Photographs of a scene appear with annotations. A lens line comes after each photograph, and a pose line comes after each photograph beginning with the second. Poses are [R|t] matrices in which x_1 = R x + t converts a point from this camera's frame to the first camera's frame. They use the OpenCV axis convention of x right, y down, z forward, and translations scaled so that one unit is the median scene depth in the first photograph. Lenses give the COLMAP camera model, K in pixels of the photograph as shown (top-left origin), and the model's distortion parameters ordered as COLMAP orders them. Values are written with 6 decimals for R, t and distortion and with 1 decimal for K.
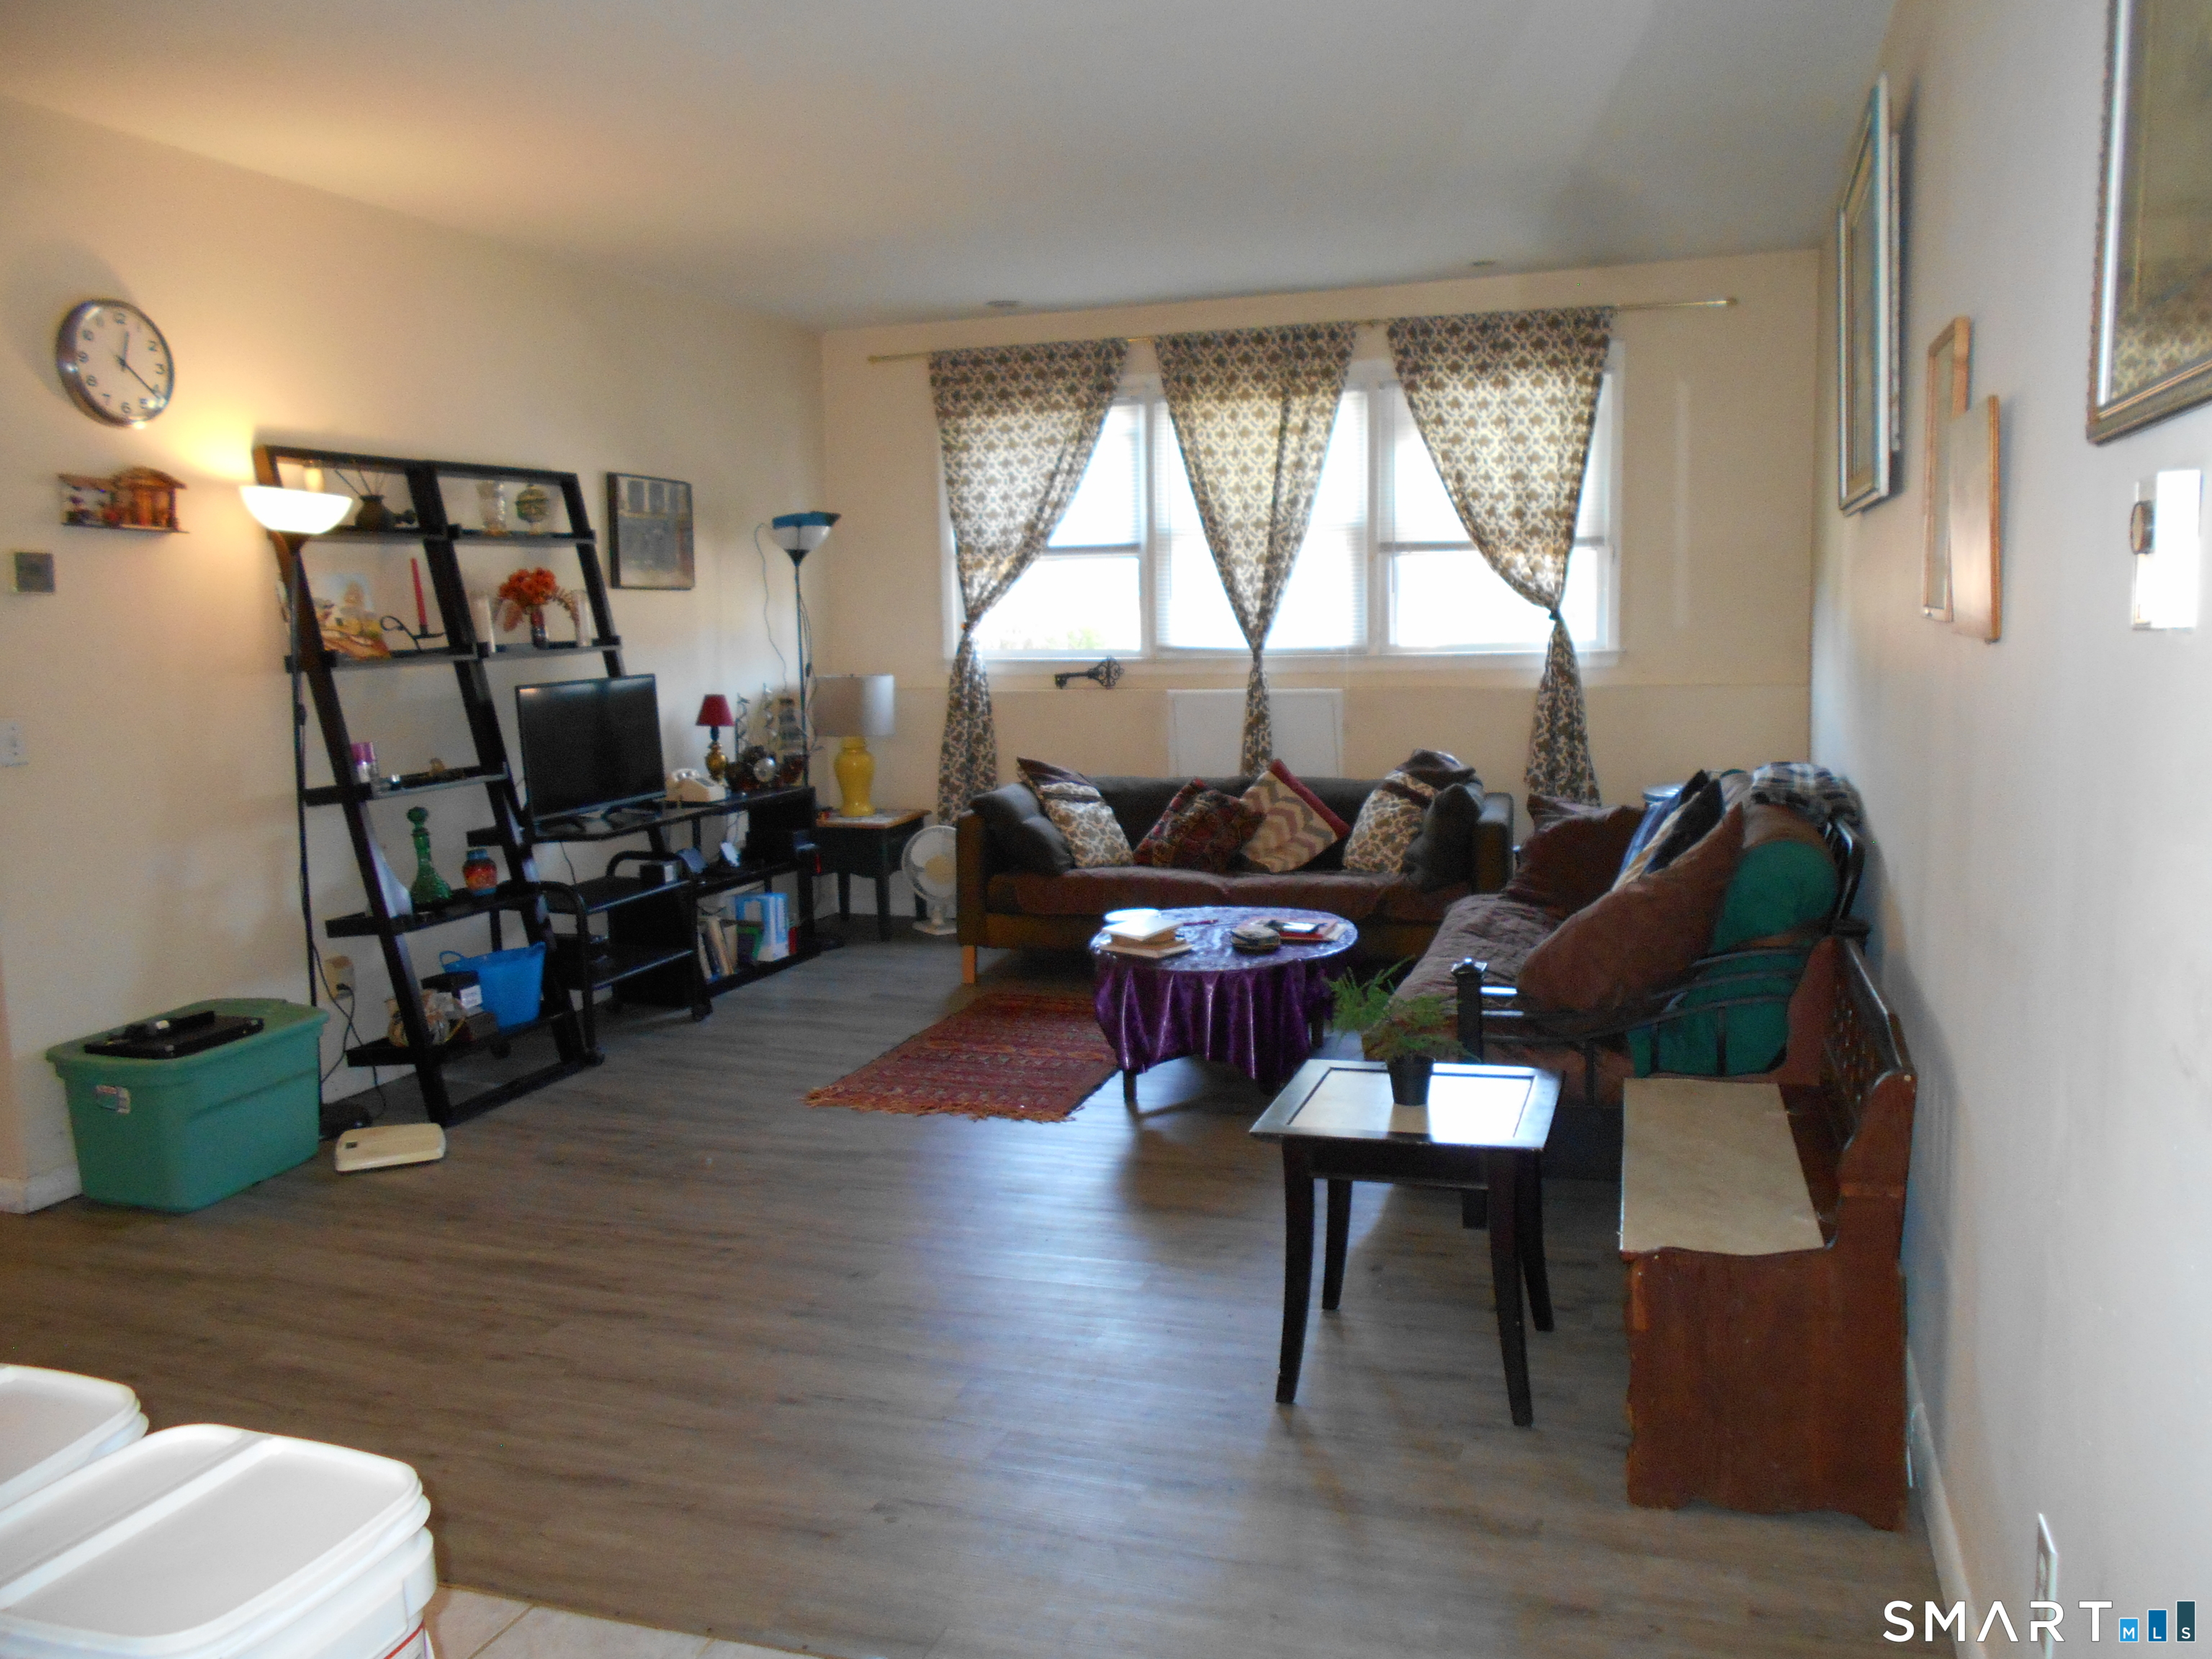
lens RADIAL K [[1608.3, 0, 1106.0], [0, 1608.3, 829.5], [0, 0, 1]] dist [0.001795, 0.002626]
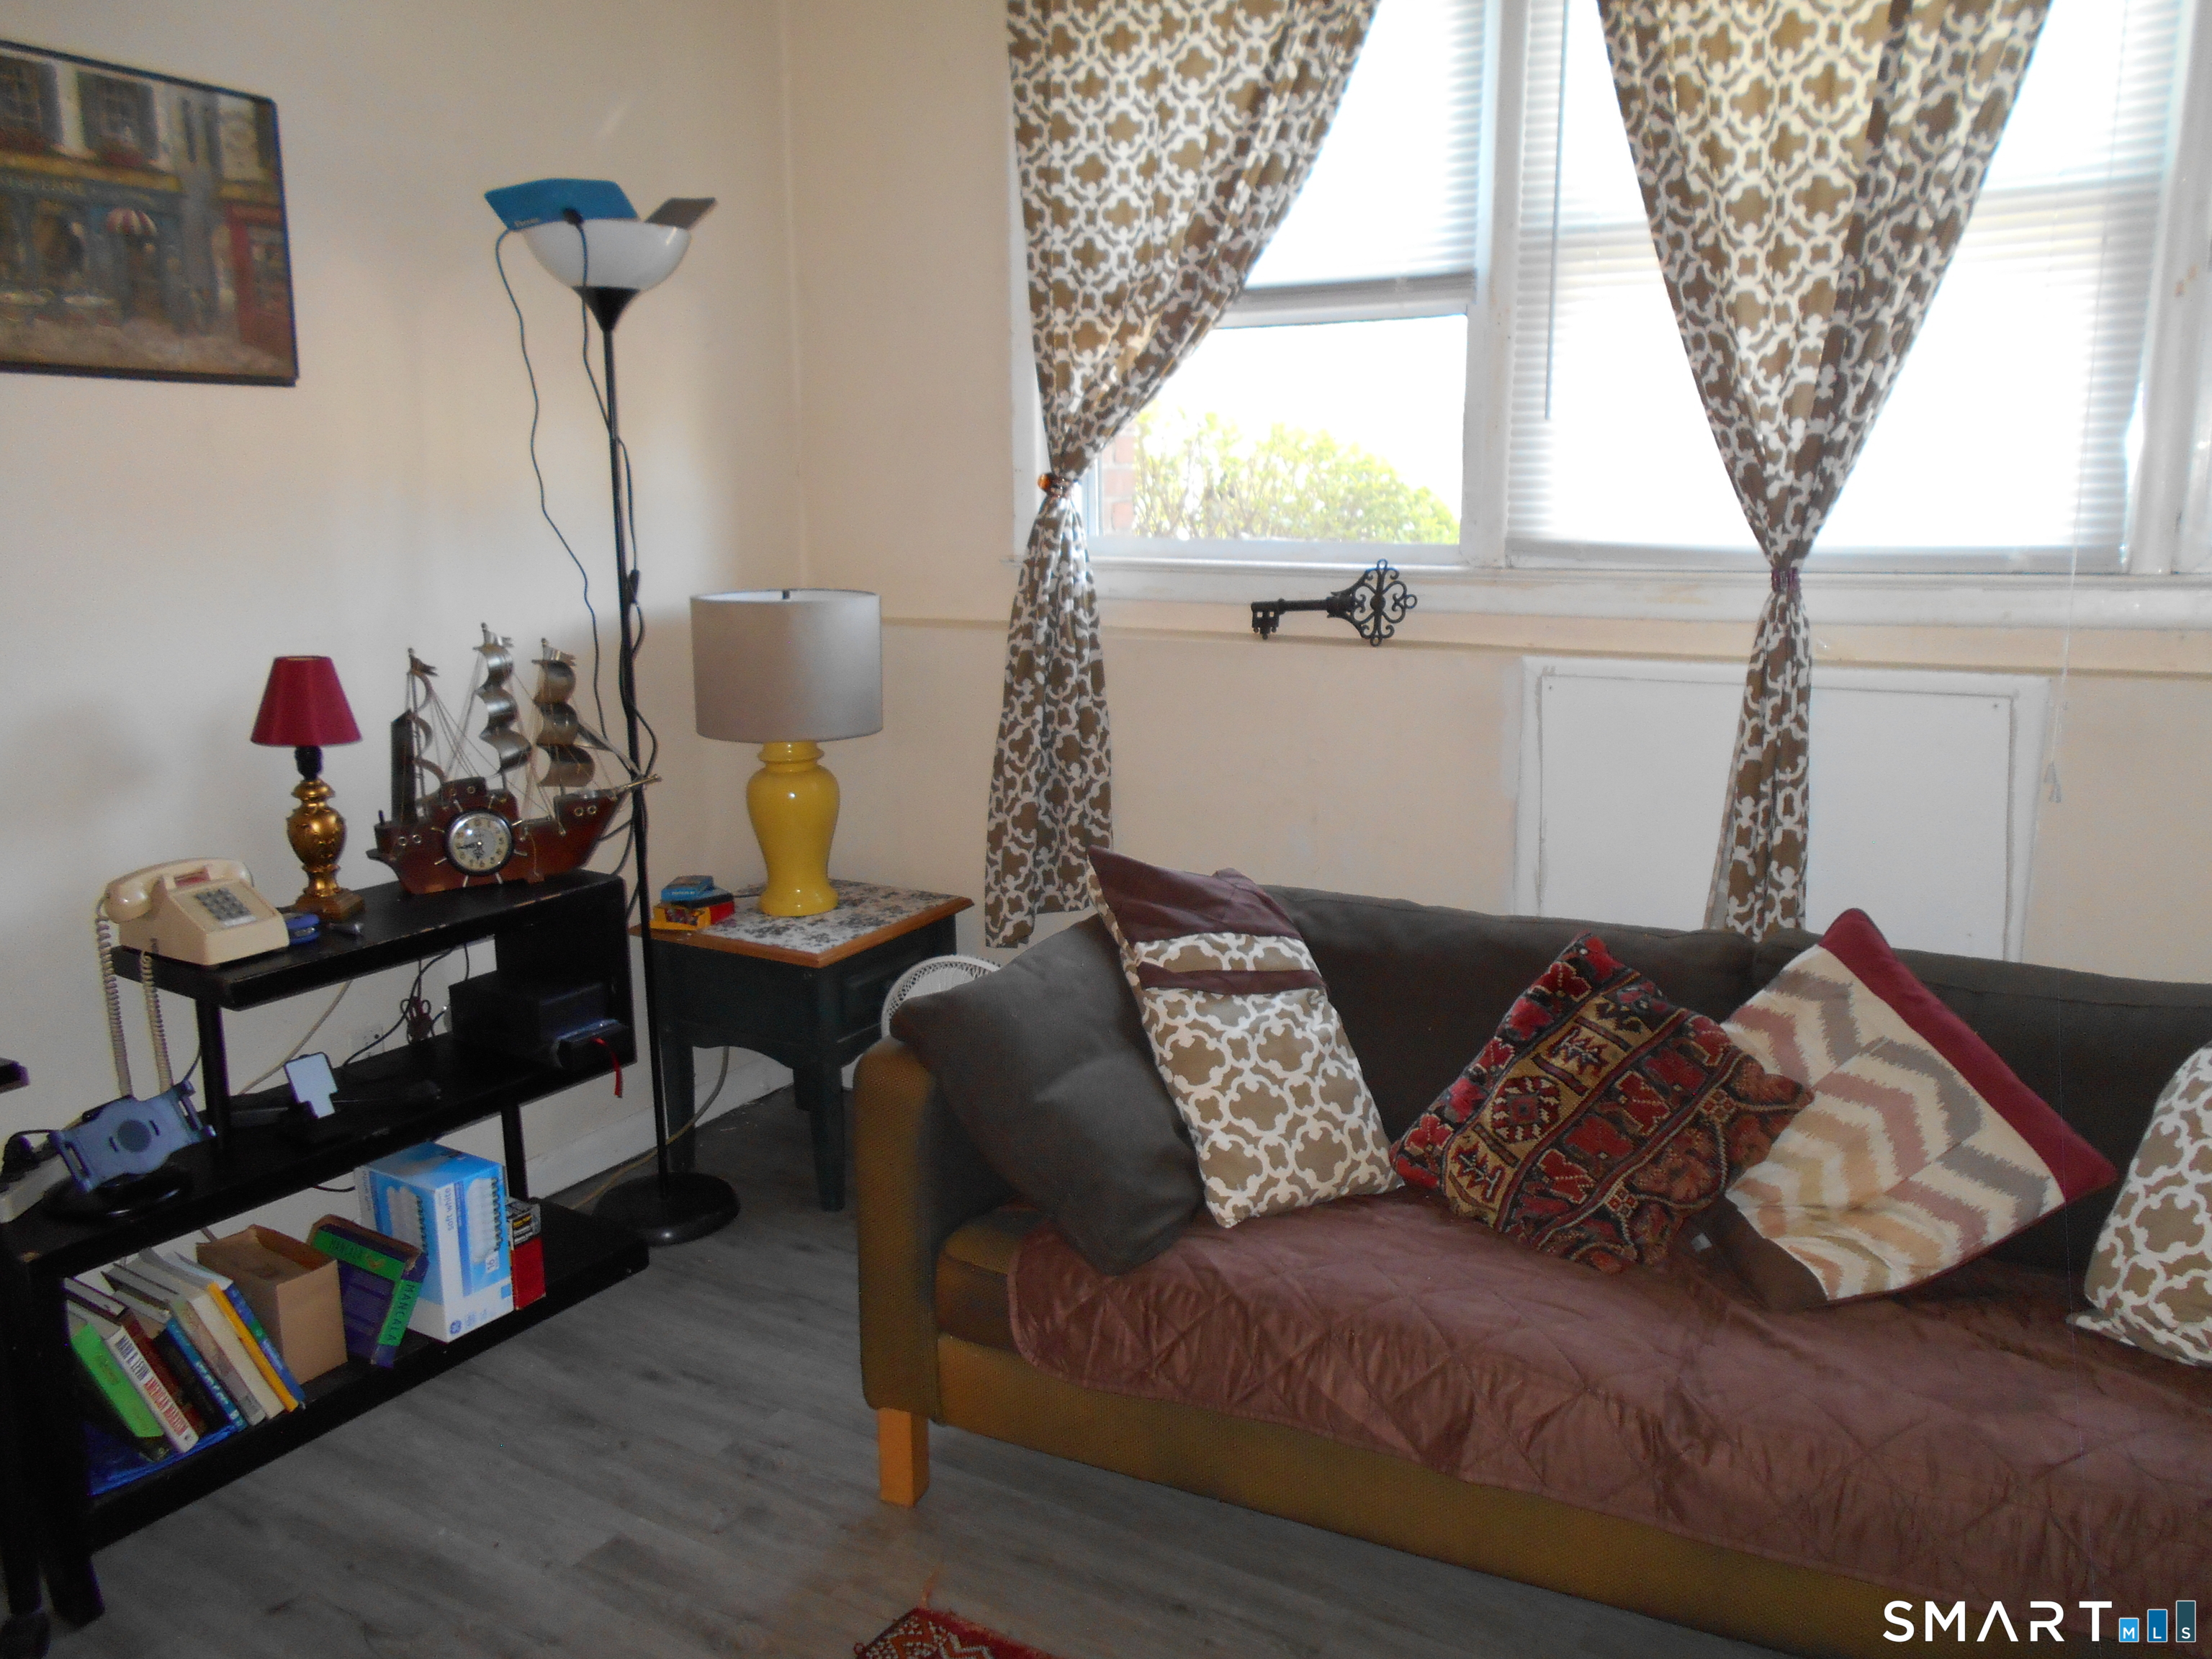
lens RADIAL K [[1645.7, 0, 1141.4], [0, 1645.7, 776.3], [0, 0, 1]] dist [0.062681, -0.002005]
pose [[0.977687, 0.047028, -0.204735, 0.031219], [-0.034276, 0.997271, 0.065393, -0.082253], [0.207252, -0.056916, 0.976631, 0.603155]]
